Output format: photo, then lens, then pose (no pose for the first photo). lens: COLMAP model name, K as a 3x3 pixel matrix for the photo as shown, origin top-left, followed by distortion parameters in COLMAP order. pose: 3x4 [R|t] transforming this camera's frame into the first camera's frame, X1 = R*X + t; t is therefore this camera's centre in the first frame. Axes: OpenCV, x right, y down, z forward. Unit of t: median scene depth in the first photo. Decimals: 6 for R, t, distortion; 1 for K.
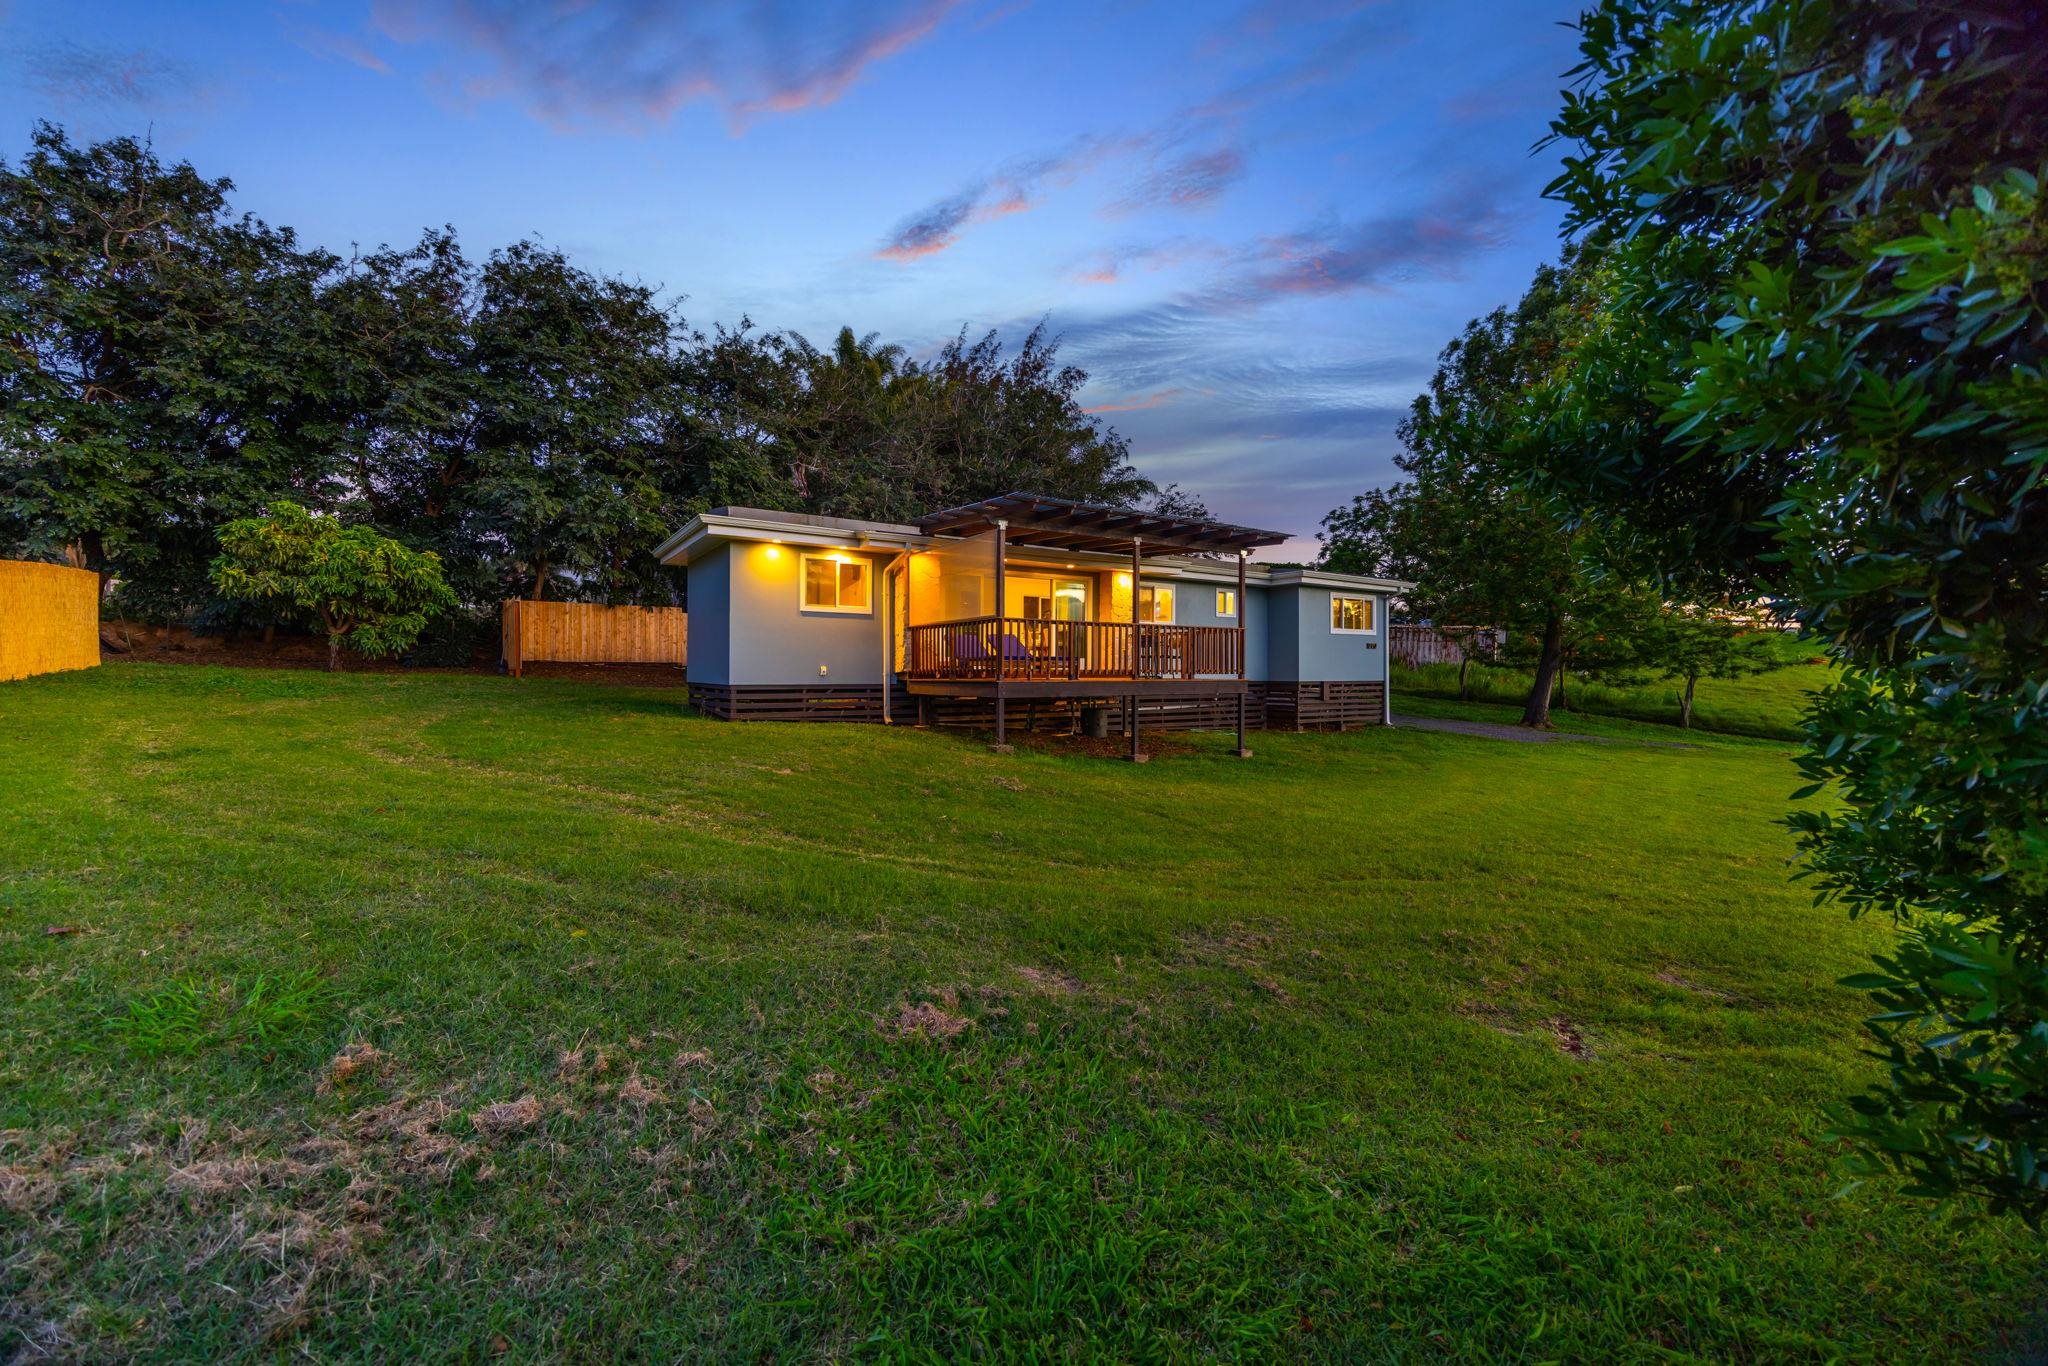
lens RADIAL K [[822.1, 0, 1024.0], [0, 822.1, 683.0], [0, 0, 1]] dist [0.000878, 0.000153]
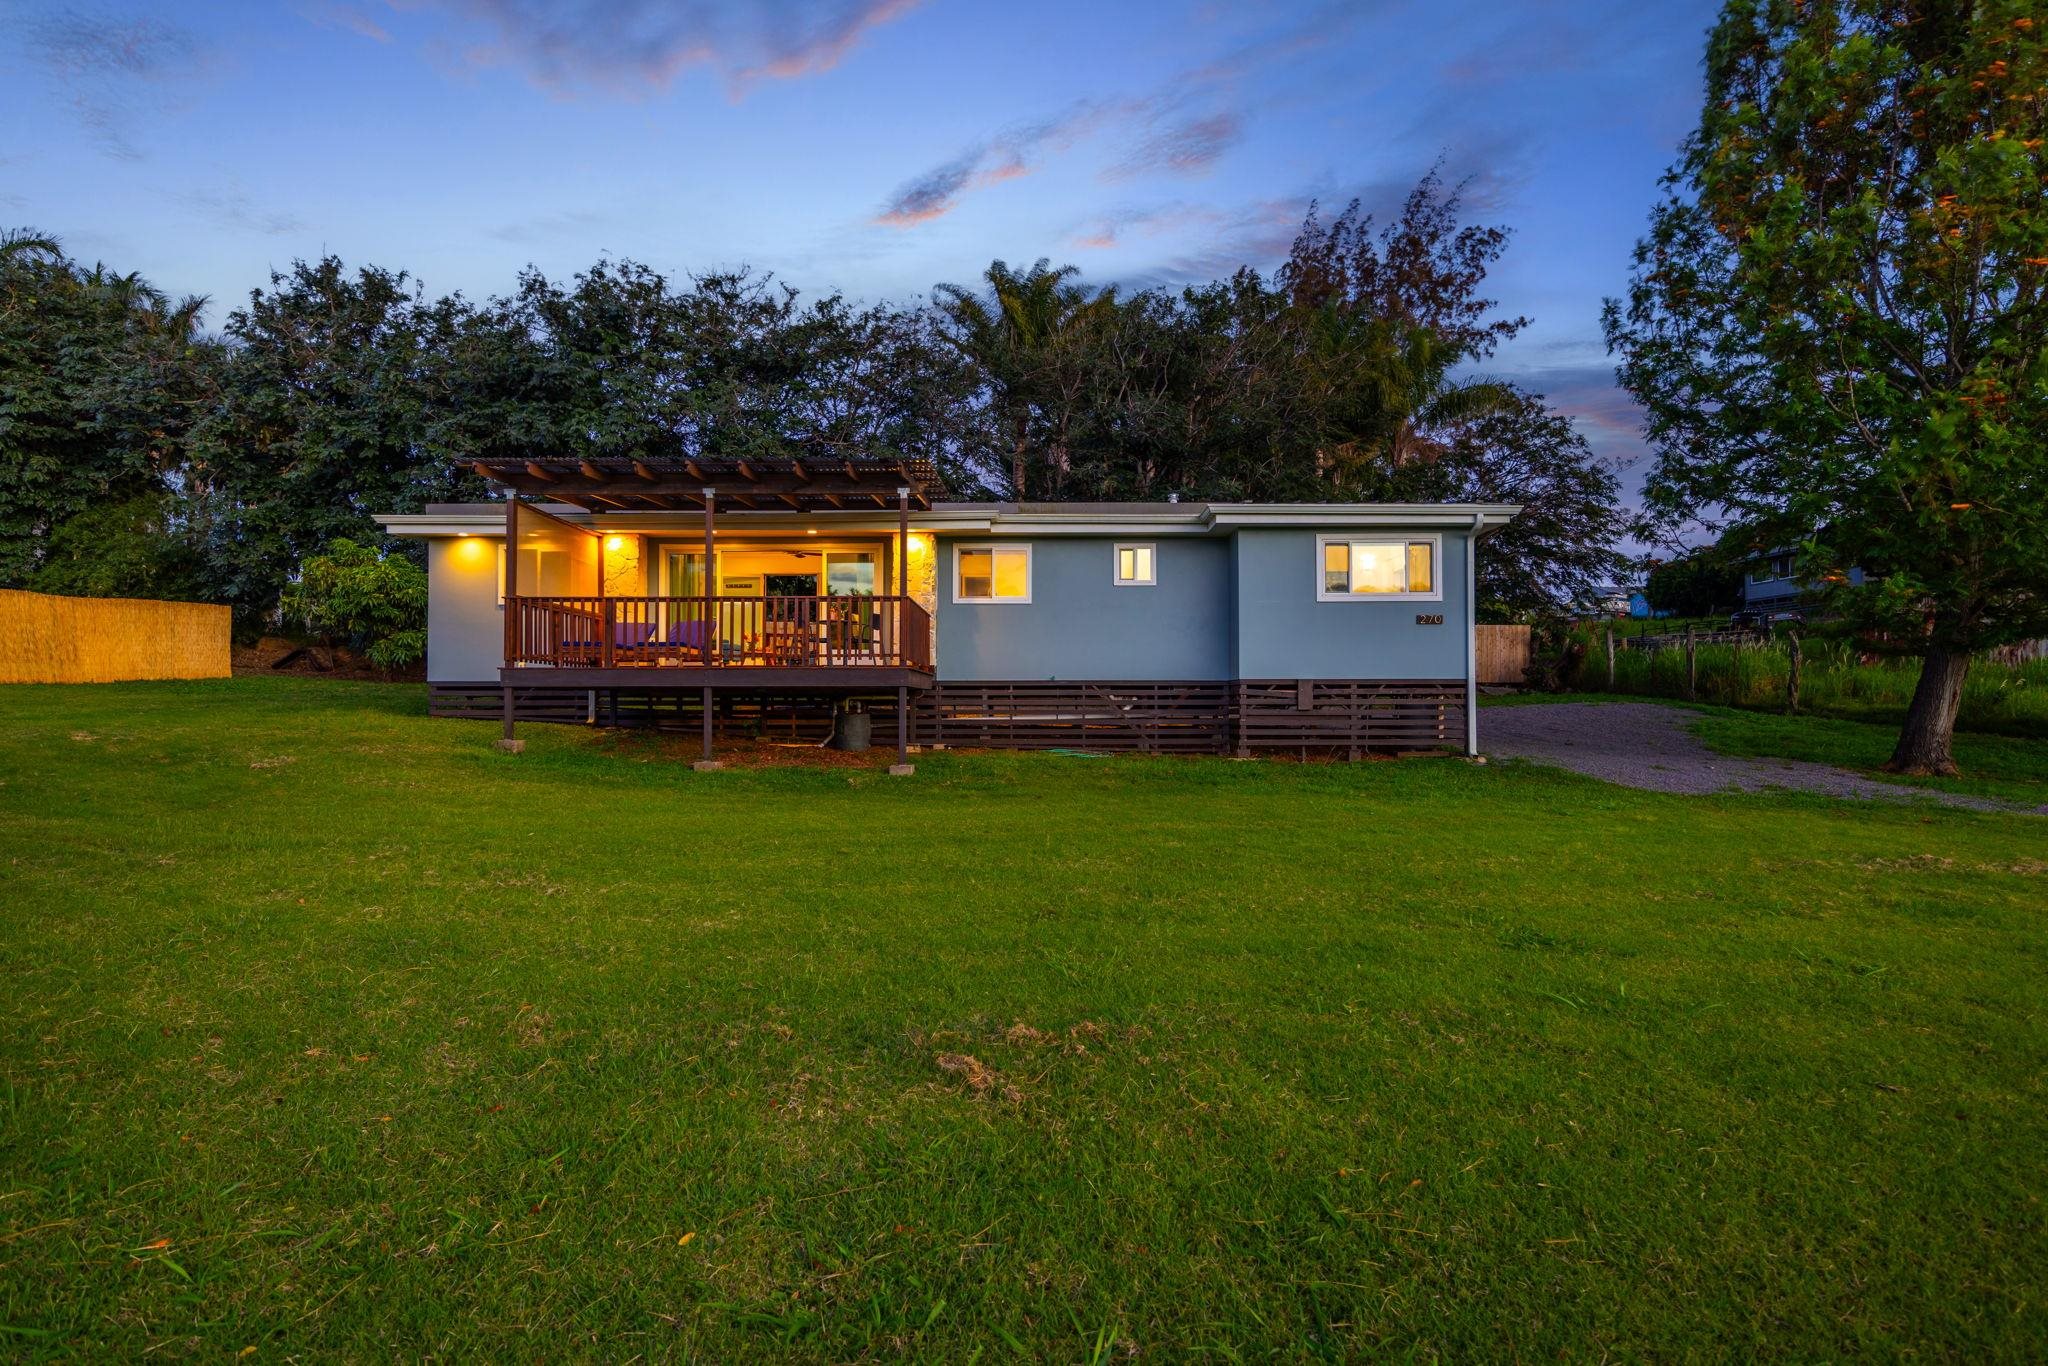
lens RADIAL K [[1101.0, 0, 1024.0], [0, 1101.0, 683.0], [0, 0, 1]] dist [-0.000701, 0.000190]
pose [[0.825104, -0.012884, -0.564834, 0.655143], [-0.004604, 0.999553, -0.029527, 0.025719], [0.564962, 0.026963, 0.824676, 0.203089]]
